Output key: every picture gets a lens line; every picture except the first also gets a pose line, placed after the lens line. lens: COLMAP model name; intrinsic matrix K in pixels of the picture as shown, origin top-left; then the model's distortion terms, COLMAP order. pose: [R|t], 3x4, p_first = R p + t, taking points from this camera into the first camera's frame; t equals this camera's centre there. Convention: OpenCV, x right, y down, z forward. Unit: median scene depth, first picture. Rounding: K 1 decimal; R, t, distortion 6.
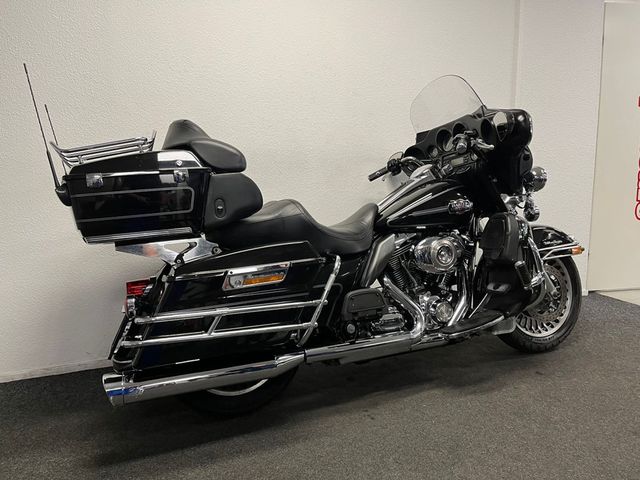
lens RADIAL K [[496.8, 0, 320.0], [0, 496.8, 240.0], [0, 0, 1]] dist [0.121104, -0.168317]
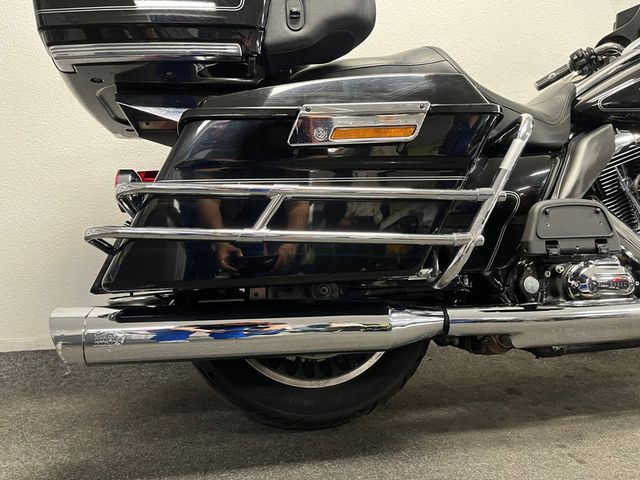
lens RADIAL K [[496.8, 0, 320.0], [0, 496.8, 240.0], [0, 0, 1]] dist [0.121104, -0.168317]
pose [[0.980488, 0.034646, -0.193502, -0.055528], [-0.050345, 0.995774, -0.076810, 0.184465], [0.190023, 0.085053, 0.978088, 0.436616]]
